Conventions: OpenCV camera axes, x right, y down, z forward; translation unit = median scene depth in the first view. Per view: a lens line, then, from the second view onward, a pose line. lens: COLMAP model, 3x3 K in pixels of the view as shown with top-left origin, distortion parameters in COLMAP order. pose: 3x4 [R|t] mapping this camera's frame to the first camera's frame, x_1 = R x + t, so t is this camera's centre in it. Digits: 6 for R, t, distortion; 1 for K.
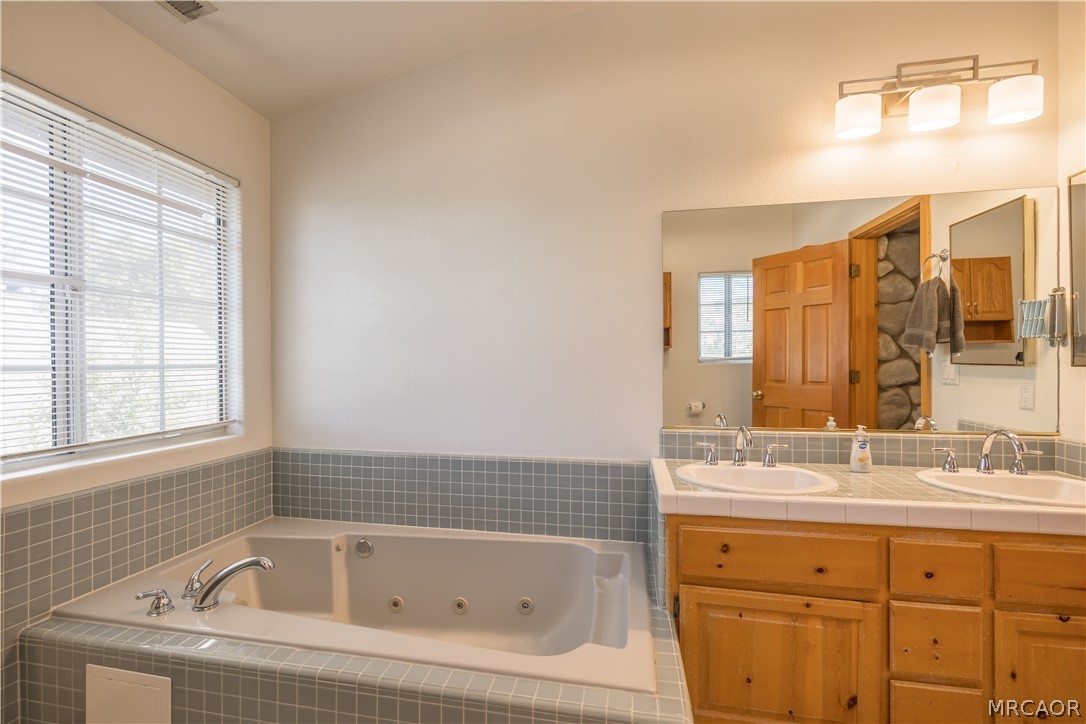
lens RADIAL K [[451.0, 0, 543.0], [0, 451.0, 362.0], [0, 0, 1]] dist [-0.001621, -0.000222]
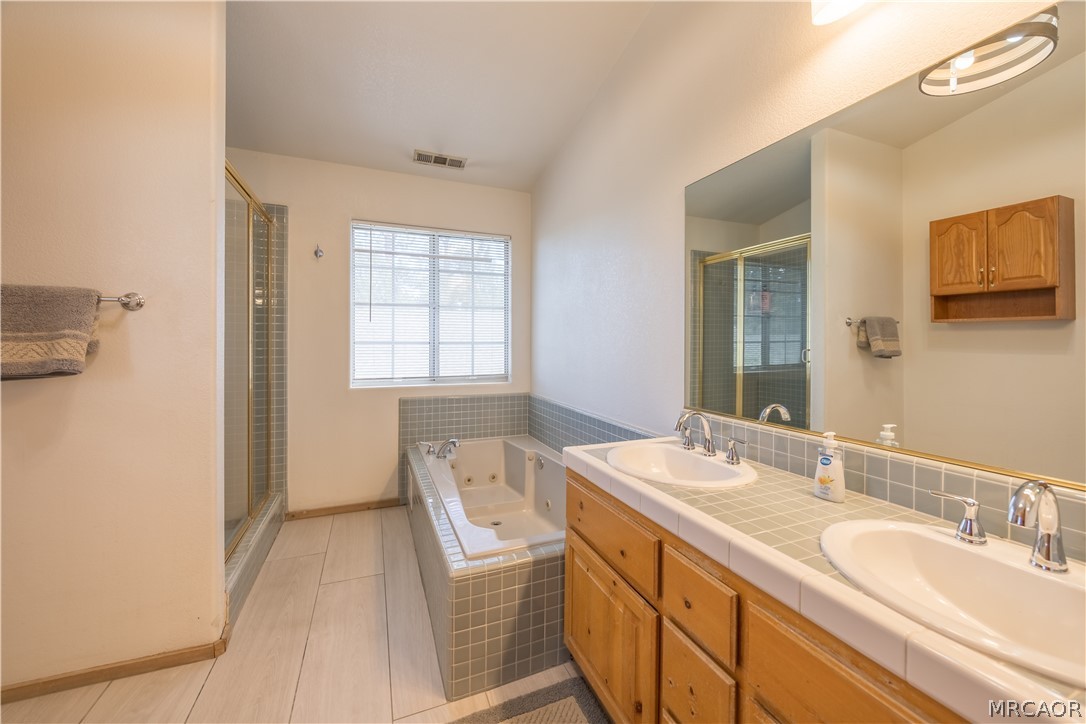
lens RADIAL K [[428.6, 0, 545.1], [0, 428.6, 333.4], [0, 0, 1]] dist [-0.001734, -0.000105]
pose [[0.546899, -0.012289, -0.837108, 0.908413], [-0.002053, 0.999870, -0.016020, -0.001311], [0.837196, 0.010479, 0.546802, 0.236883]]
